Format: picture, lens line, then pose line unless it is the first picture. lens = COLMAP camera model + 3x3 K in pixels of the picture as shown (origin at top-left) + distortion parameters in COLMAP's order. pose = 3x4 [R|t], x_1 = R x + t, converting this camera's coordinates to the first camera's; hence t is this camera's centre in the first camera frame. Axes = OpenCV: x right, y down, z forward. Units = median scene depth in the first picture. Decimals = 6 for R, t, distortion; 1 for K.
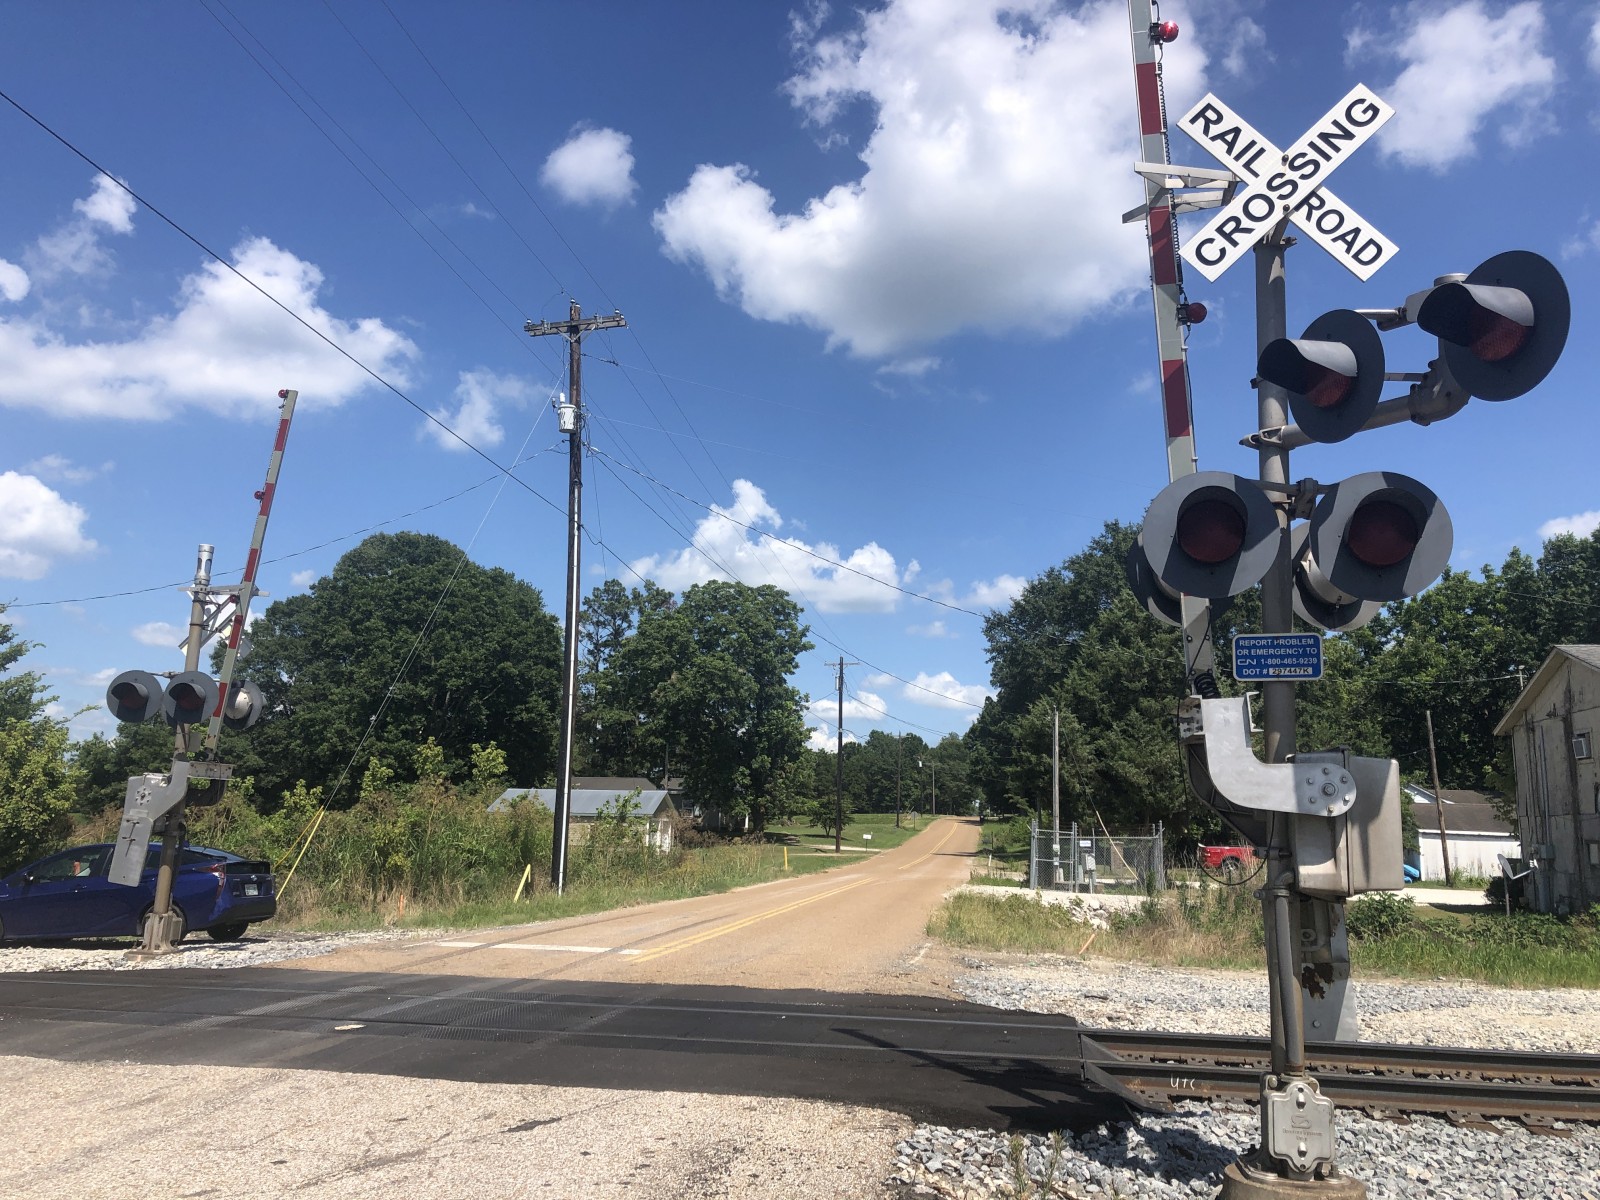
lens RADIAL K [[1308.6, 0, 800.0], [0, 1308.6, 600.0], [0, 0, 1]] dist [0.032987, -0.040926]
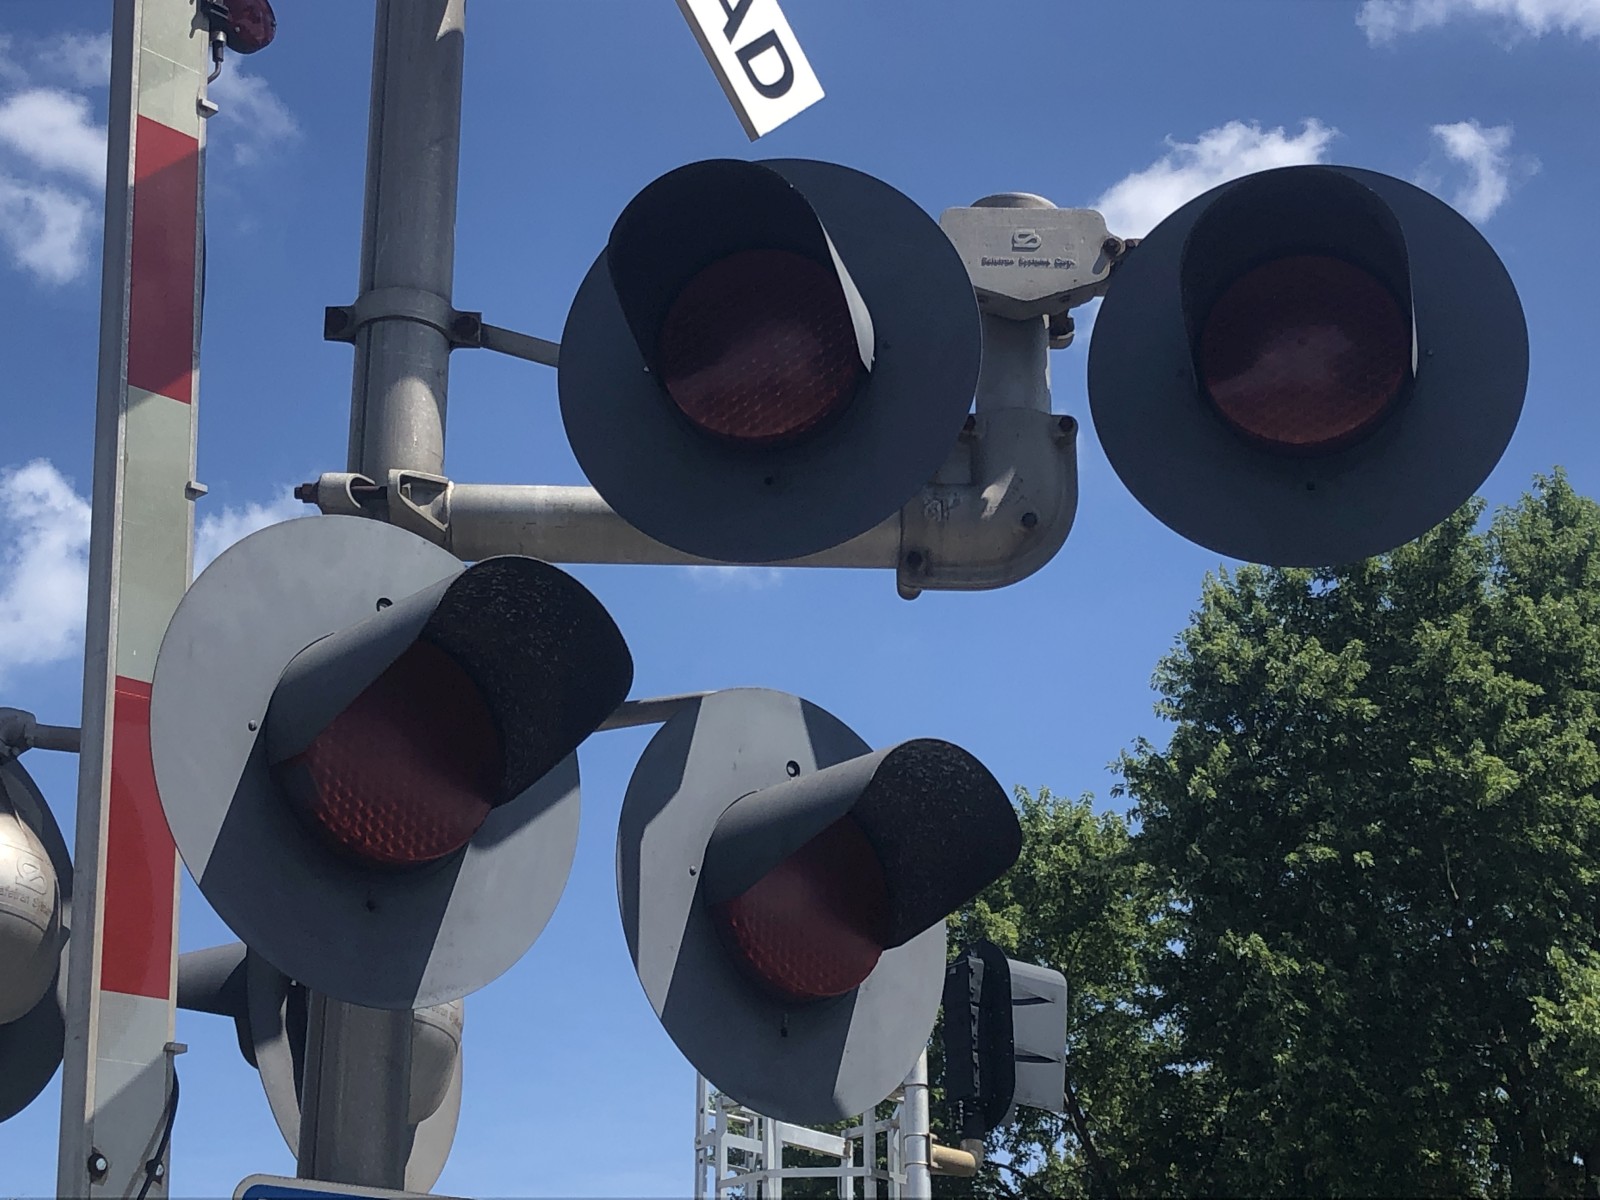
lens RADIAL K [[2769.6, 0, 800.0], [0, 2769.6, 600.0], [0, 0, 1]] dist [0.283564, -0.946945]
pose [[0.536660, 0.303896, 0.787174, -0.078318], [-0.123691, 0.951149, -0.282873, 0.063284], [-0.834684, 0.054440, 0.548032, 0.613075]]
